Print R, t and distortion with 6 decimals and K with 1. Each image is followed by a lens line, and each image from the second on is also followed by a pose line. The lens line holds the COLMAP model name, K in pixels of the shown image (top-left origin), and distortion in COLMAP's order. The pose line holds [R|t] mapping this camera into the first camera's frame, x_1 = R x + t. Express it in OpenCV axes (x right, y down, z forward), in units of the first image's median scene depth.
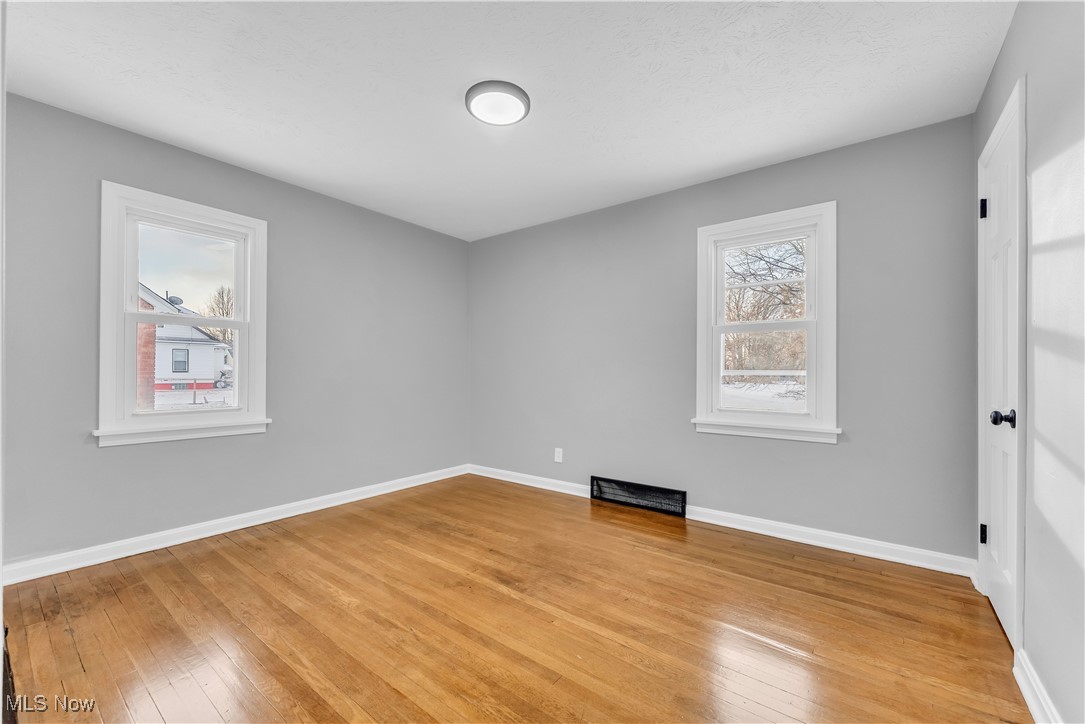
lens RADIAL K [[438.2, 0, 537.1], [0, 438.2, 368.7], [0, 0, 1]] dist [-0.001142, -0.000094]
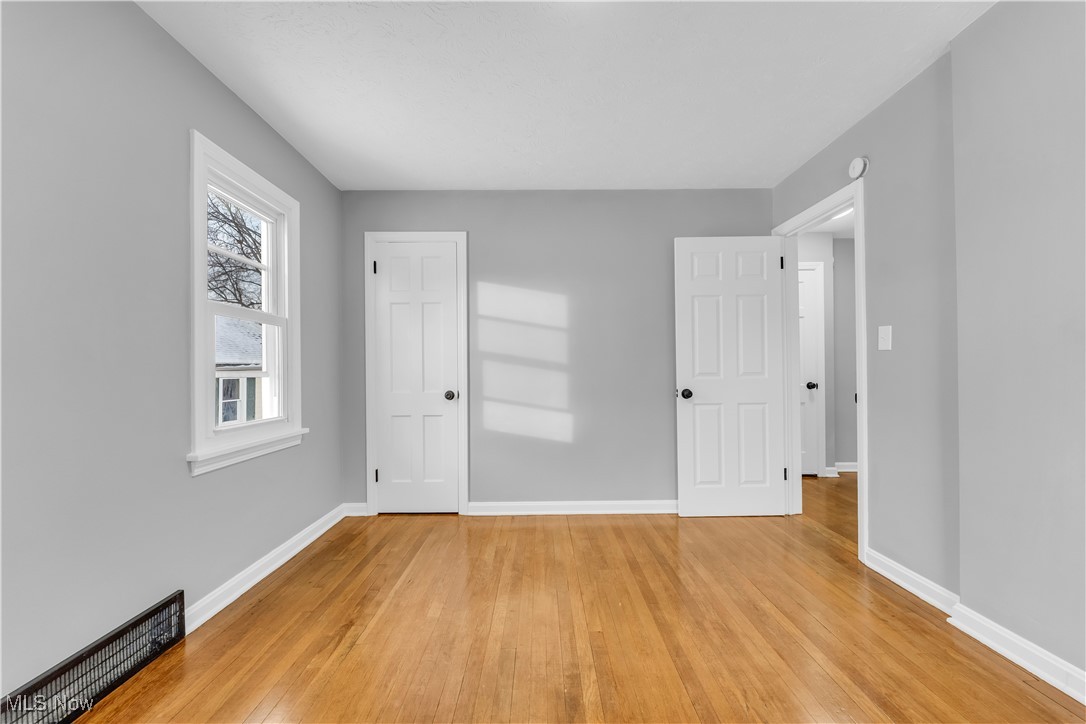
lens RADIAL K [[435.4, 0, 539.2], [0, 435.4, 373.5], [0, 0, 1]] dist [-0.000185, 0.000004]
pose [[-0.610477, -0.002547, 0.792030, -0.593974], [-0.004043, 0.999992, 0.000100, 0.009732], [-0.792024, -0.003141, -0.610482, 1.566956]]
